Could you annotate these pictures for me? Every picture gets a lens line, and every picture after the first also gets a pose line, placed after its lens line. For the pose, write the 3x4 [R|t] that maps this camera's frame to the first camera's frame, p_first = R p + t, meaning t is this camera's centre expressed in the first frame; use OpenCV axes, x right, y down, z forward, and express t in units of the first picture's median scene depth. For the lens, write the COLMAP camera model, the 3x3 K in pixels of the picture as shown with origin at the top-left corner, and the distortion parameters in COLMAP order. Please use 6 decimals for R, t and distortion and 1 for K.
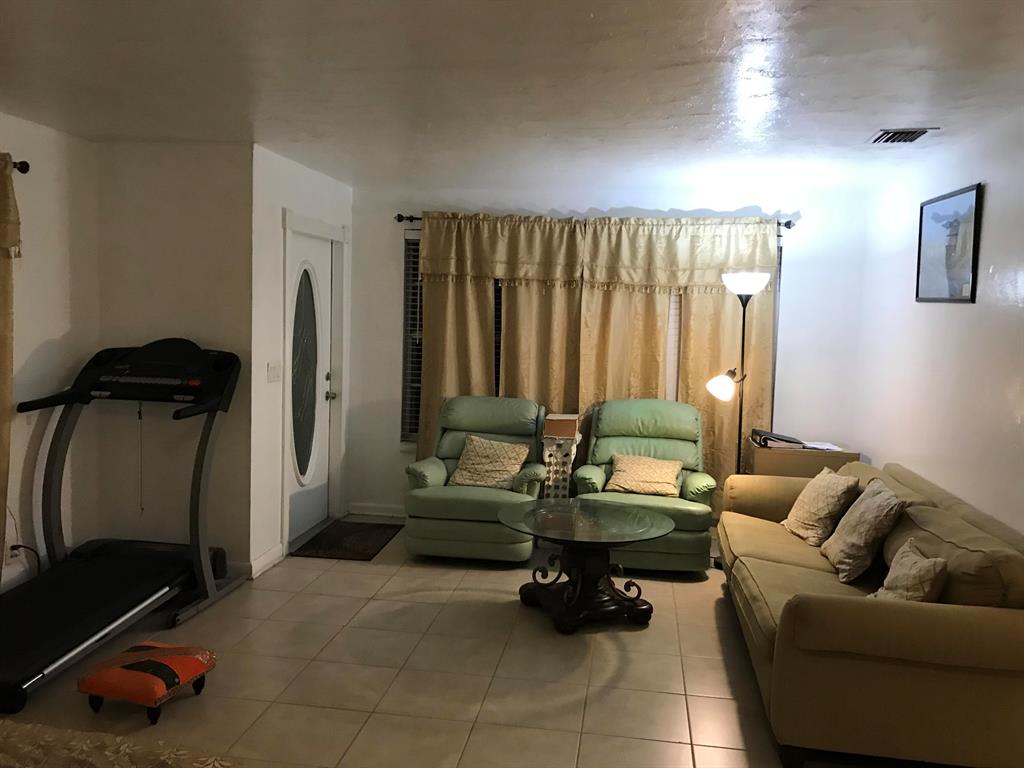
lens RADIAL K [[832.7, 0, 512.2], [0, 832.7, 368.4], [0, 0, 1]] dist [0.032742, 0.004991]
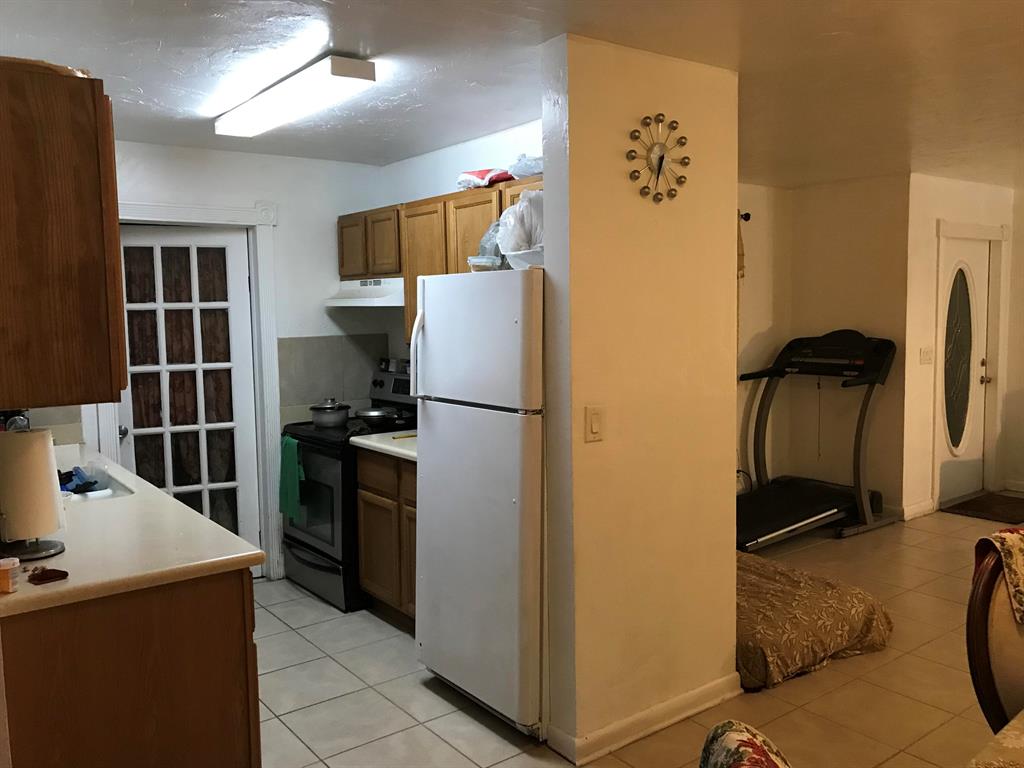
lens RADIAL K [[831.8, 0, 509.9], [0, 831.8, 379.7], [0, 0, 1]] dist [0.048412, -0.075691]
pose [[0.712076, 0.017807, -0.701877, 0.144242], [-0.010735, 0.999838, 0.014475, 0.028869], [0.702021, -0.002773, 0.712151, -0.303713]]
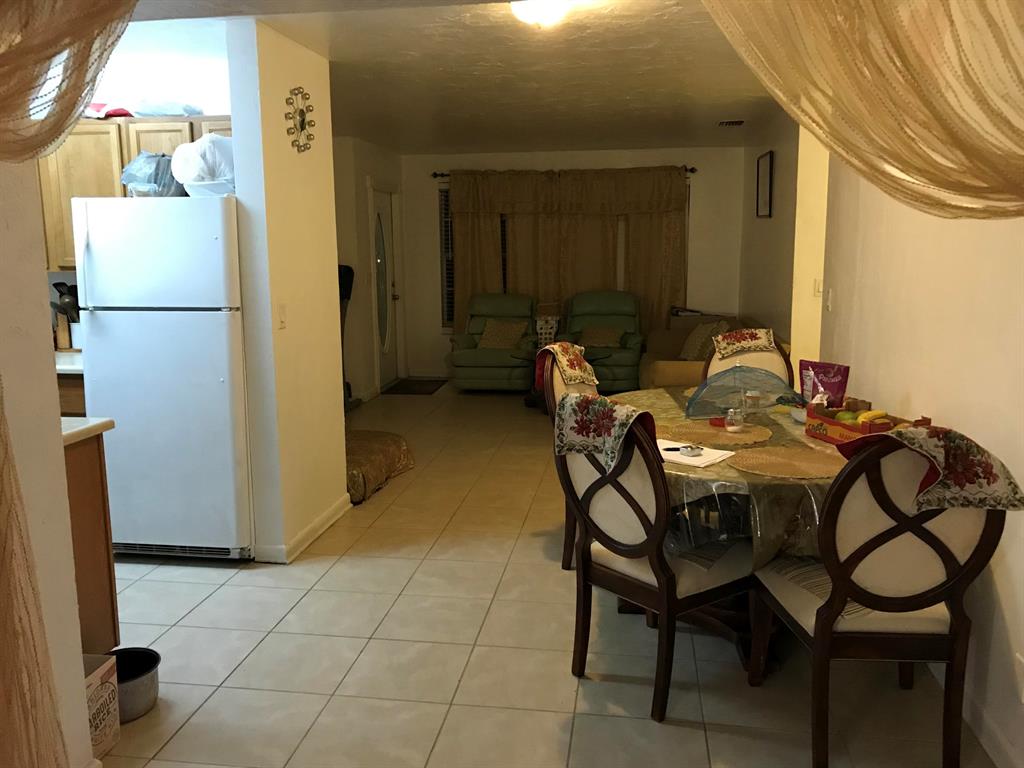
lens RADIAL K [[831.8, 0, 509.9], [0, 831.8, 379.7], [0, 0, 1]] dist [0.048412, -0.075691]
pose [[0.999258, -0.037460, -0.008916, -0.002898], [0.038121, 0.995057, 0.091701, 0.064556], [0.005437, -0.091973, 0.995747, -0.647911]]
